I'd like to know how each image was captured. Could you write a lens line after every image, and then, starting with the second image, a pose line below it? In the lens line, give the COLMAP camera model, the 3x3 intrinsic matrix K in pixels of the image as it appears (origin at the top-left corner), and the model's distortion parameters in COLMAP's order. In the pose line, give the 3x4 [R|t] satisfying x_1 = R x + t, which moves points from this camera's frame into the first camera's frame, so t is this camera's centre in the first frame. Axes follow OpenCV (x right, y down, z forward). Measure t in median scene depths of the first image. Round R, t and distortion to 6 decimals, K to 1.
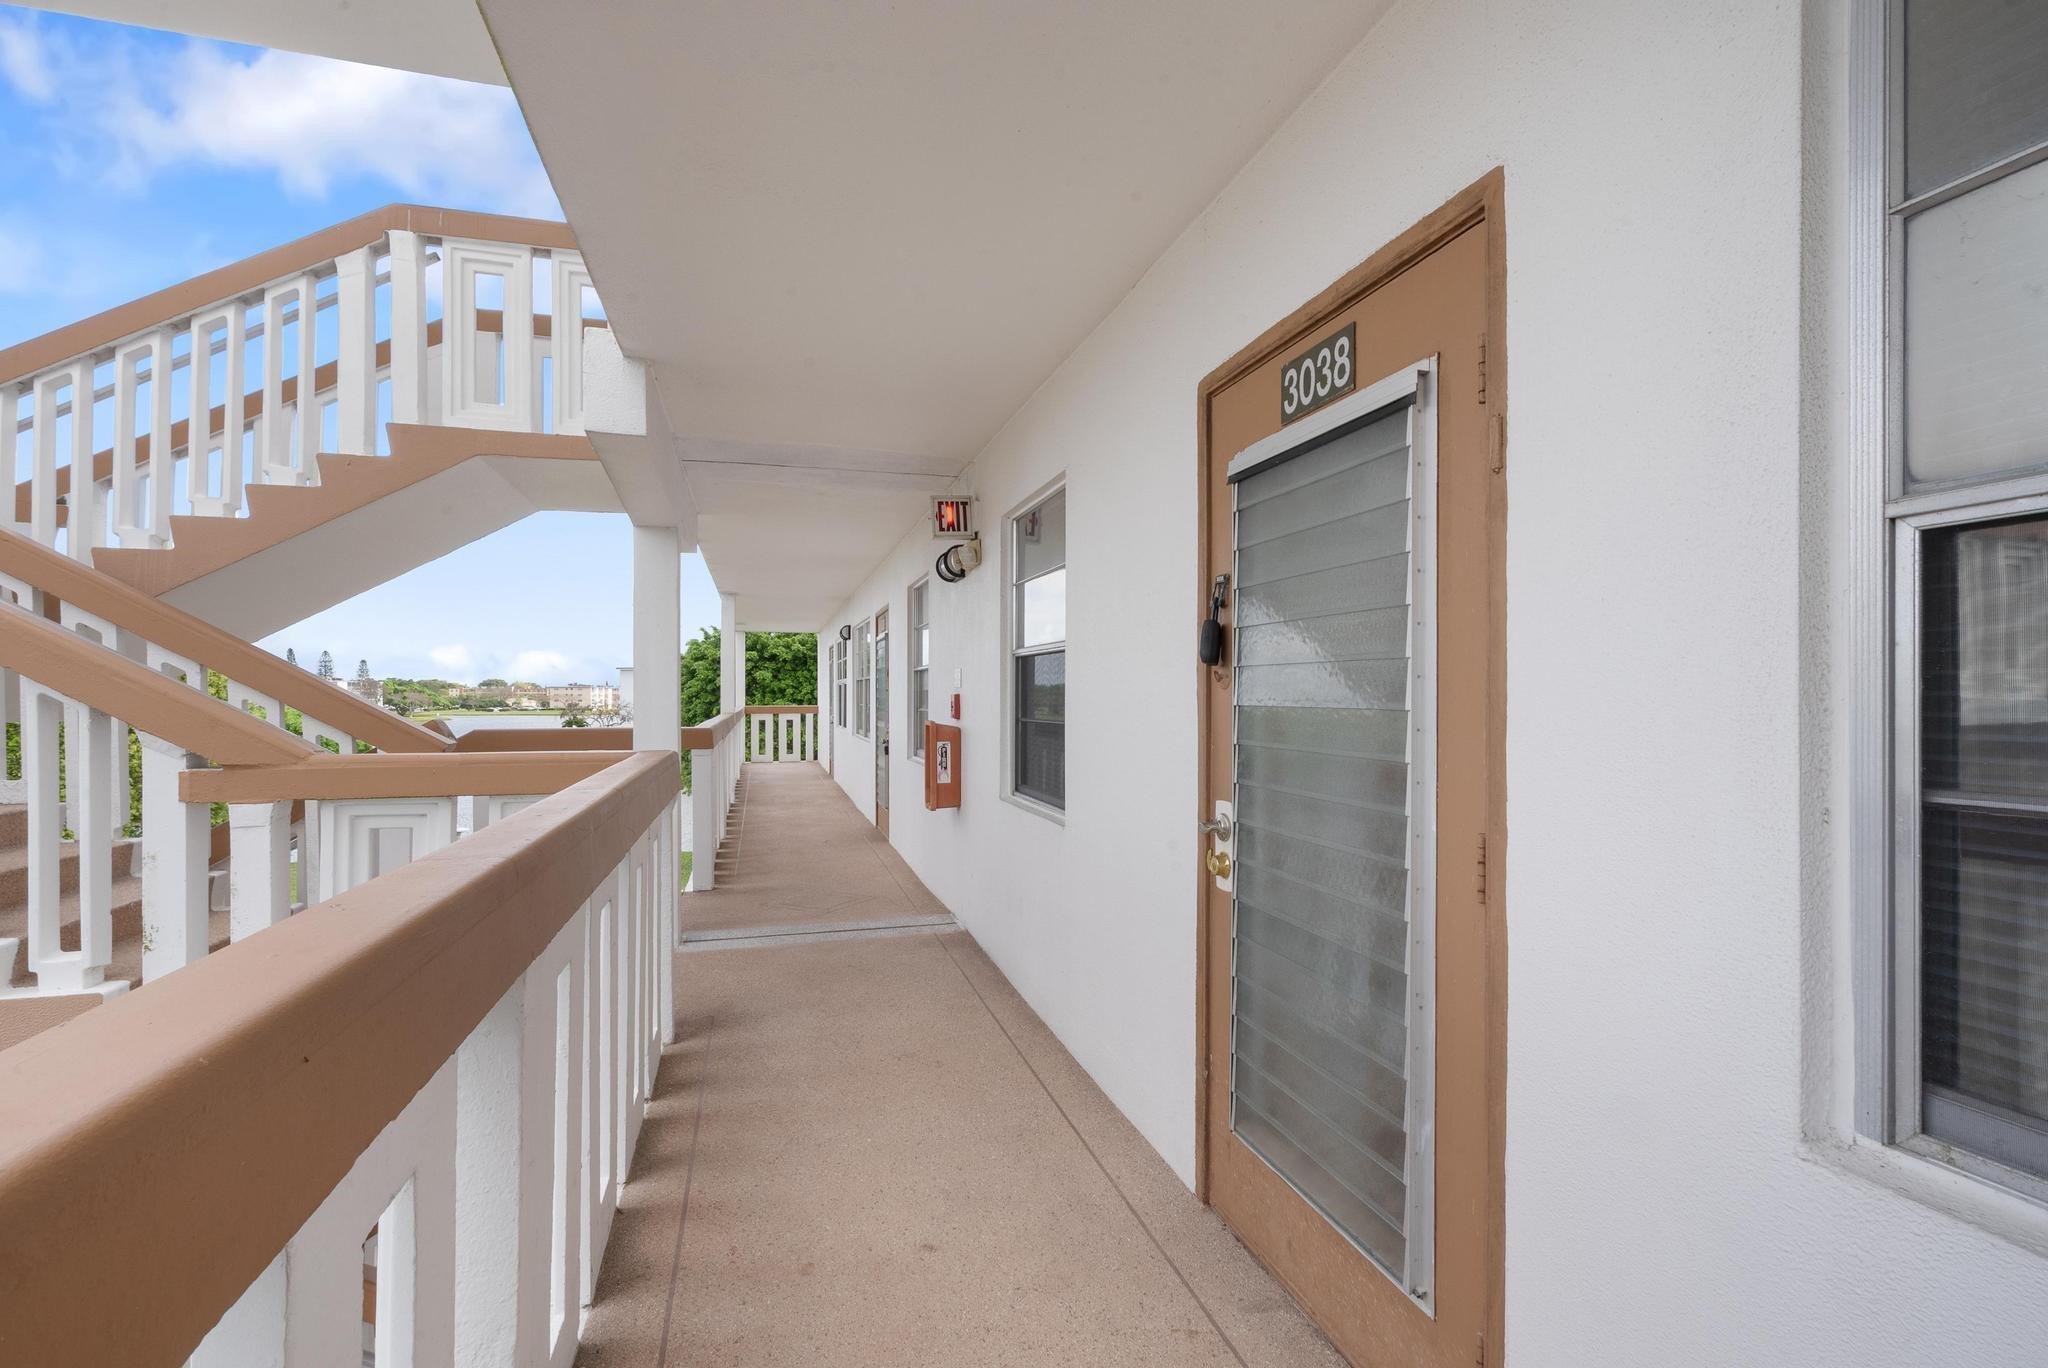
lens RADIAL K [[945.1, 0, 1021.3], [0, 945.1, 678.7], [0, 0, 1]] dist [-0.000364, 0.000038]
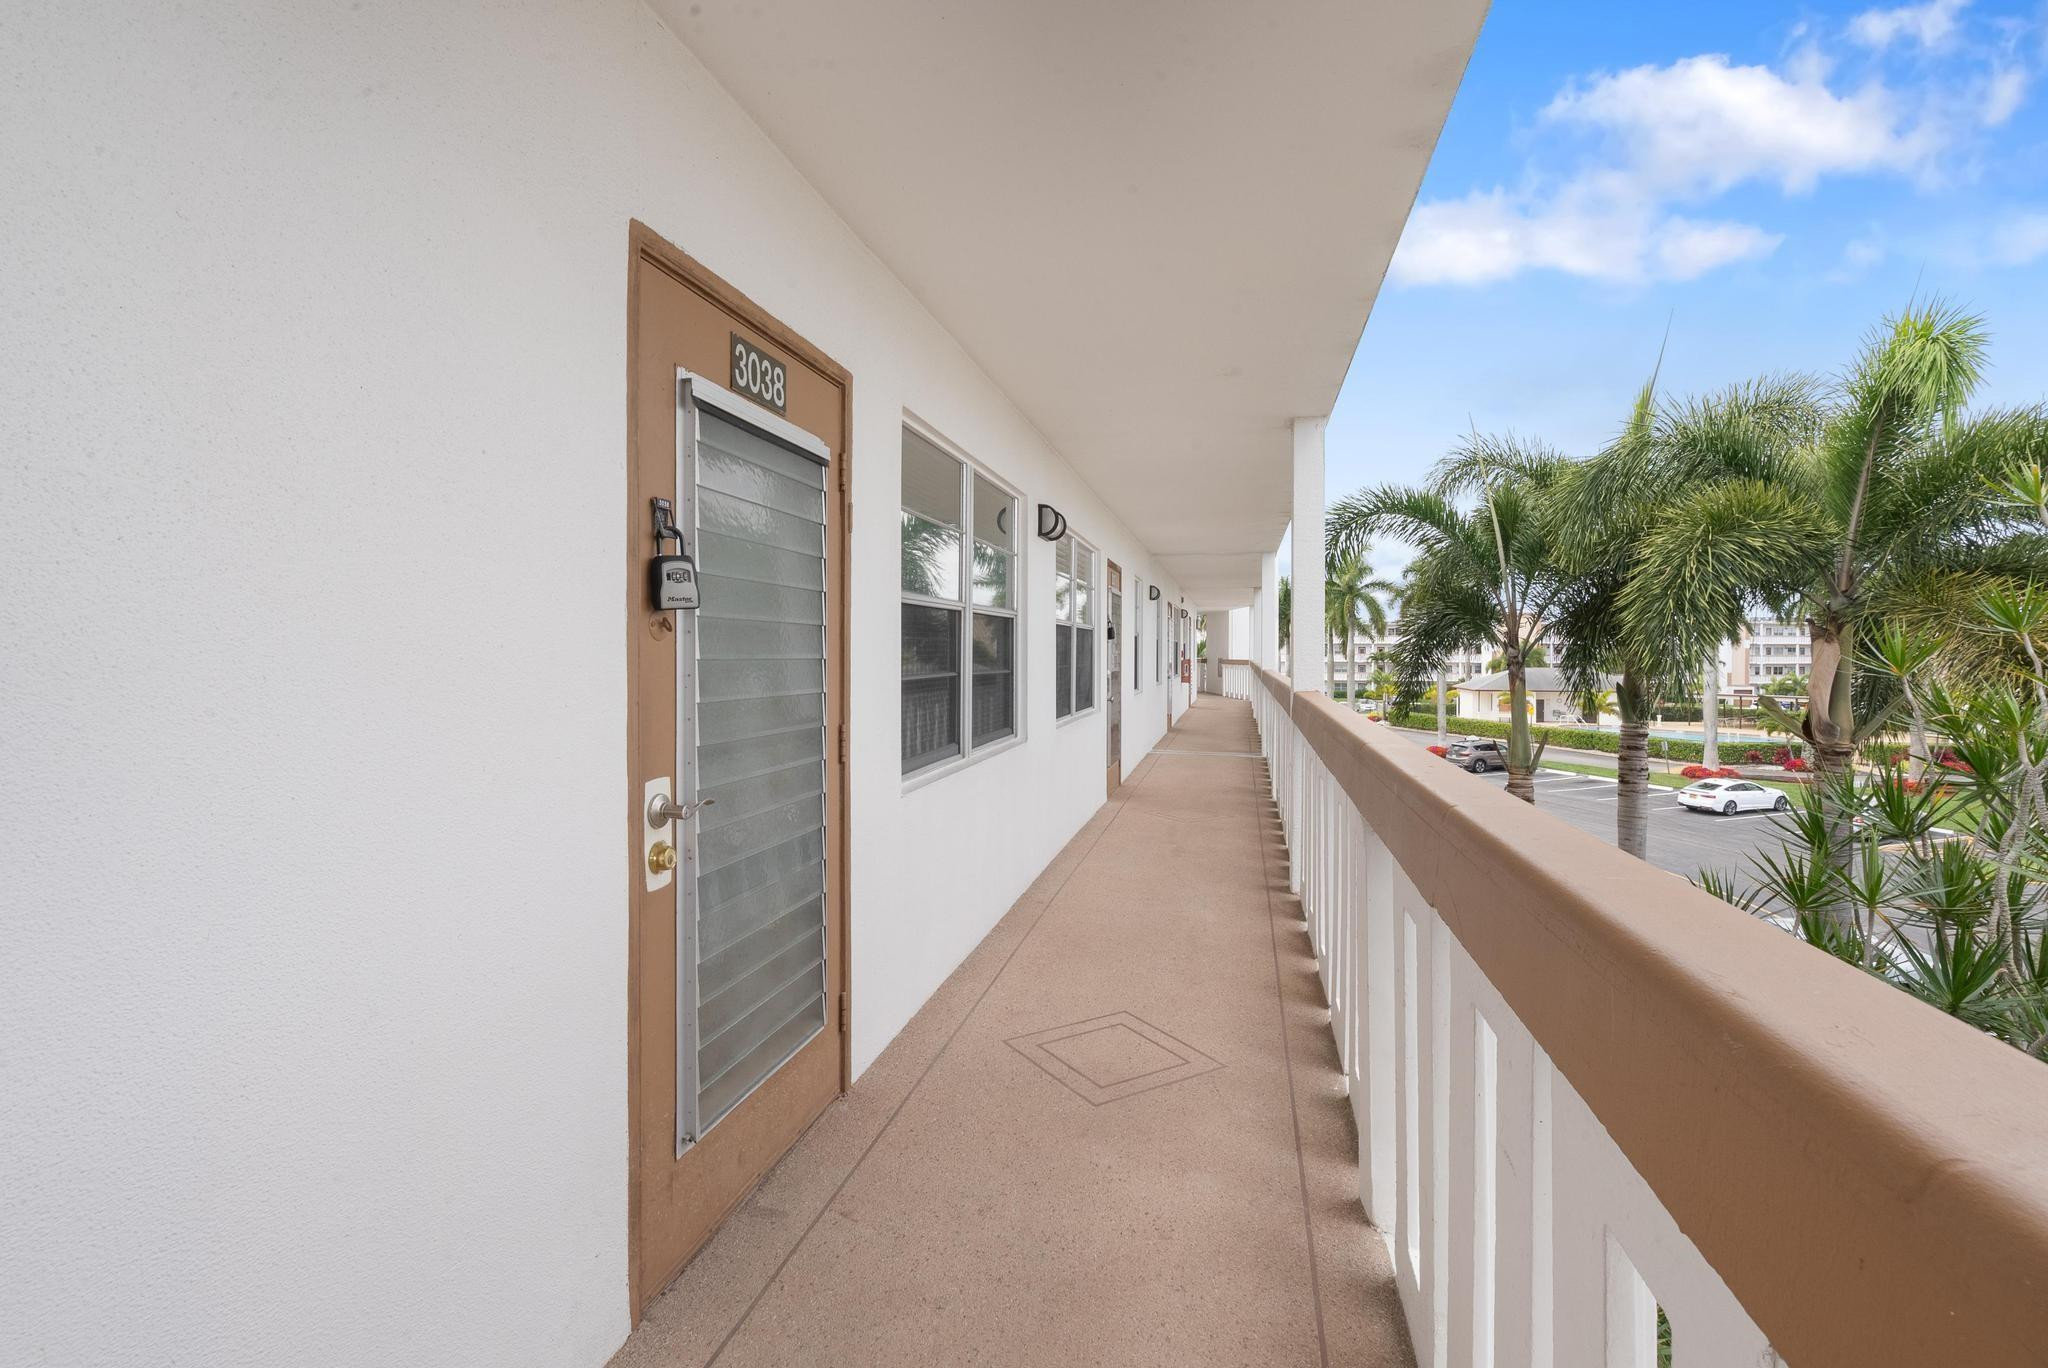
lens RADIAL K [[945.1, 0, 1021.3], [0, 945.1, 678.7], [0, 0, 1]] dist [-0.000364, 0.000038]
pose [[-0.878953, -0.001984, 0.476904, -0.505690], [0.000337, 0.999989, 0.004781, 0.047479], [-0.476909, 0.004363, -0.878942, 1.782119]]
